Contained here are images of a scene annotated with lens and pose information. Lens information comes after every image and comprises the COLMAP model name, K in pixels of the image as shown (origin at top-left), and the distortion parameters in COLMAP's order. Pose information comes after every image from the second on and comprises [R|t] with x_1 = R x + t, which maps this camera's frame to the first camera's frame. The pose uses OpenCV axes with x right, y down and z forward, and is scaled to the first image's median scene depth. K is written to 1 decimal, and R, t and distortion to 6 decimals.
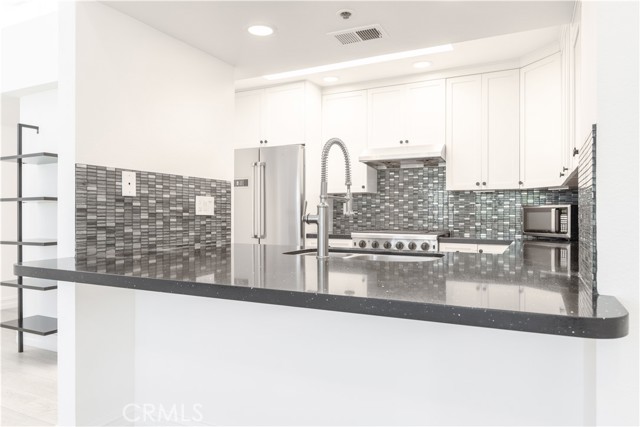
lens RADIAL K [[430.1, 0, 318.4], [0, 430.1, 216.5], [0, 0, 1]] dist [-0.005901, -0.001989]
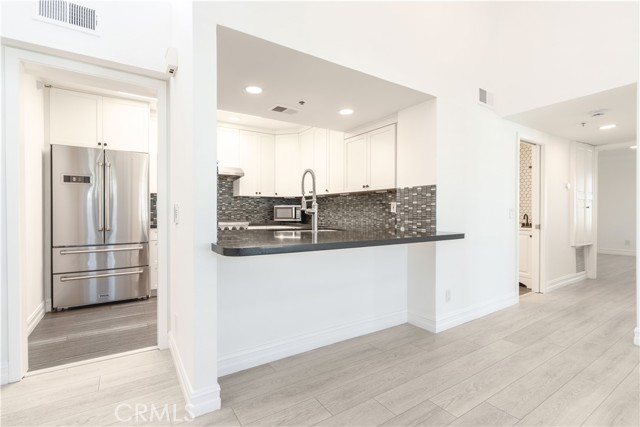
lens RADIAL K [[291.7, 0, 304.3], [0, 291.7, 214.6], [0, 0, 1]] dist [-0.010578, 0.003516]
pose [[0.530244, -0.008629, 0.847801, -0.802419], [0.000581, 0.999952, 0.009814, 0.004171], [-0.847845, -0.004711, 0.530223, 0.248318]]
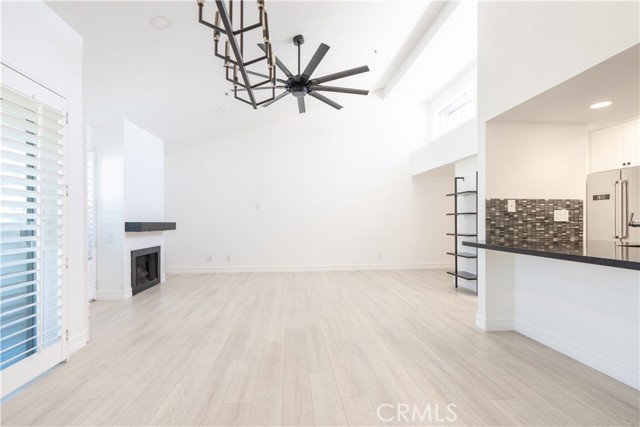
lens RADIAL K [[291.7, 0, 323.9], [0, 291.7, 222.0], [0, 0, 1]] dist [-0.010578, 0.003516]
pose [[0.541102, -0.000240, -0.840957, 0.182097], [0.001914, 0.999998, 0.000947, -0.003205], [0.840955, -0.002122, 0.541101, -0.379627]]
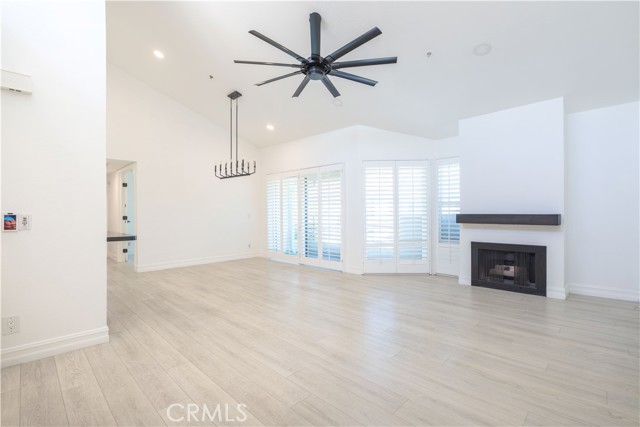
lens RADIAL K [[291.7, 0, 321.0], [0, 291.7, 213.4], [0, 0, 1]] dist [-0.010578, 0.003516]
pose [[-0.951761, 0.005025, 0.306801, -1.397093], [0.004886, 0.999987, -0.001219, -0.009135], [-0.306803, 0.000339, -0.951773, 1.413919]]
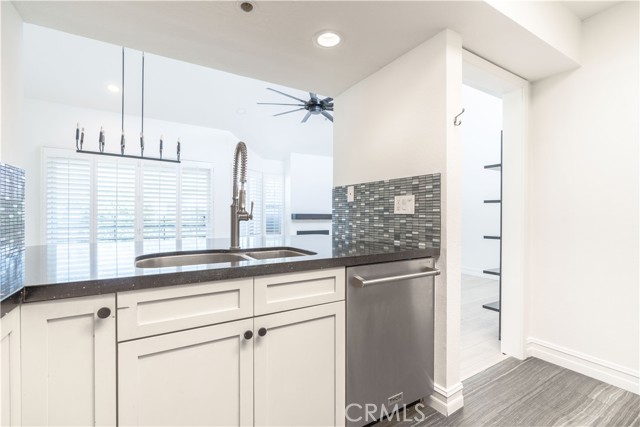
lens RADIAL K [[291.7, 0, 321.9], [0, 291.7, 217.2], [0, 0, 1]] dist [-0.010578, 0.003516]
pose [[-0.529854, 0.006691, -0.848062, 0.412454], [-0.004861, 0.999928, 0.010926, -0.002231], [0.848075, 0.009912, -0.529784, 1.172564]]
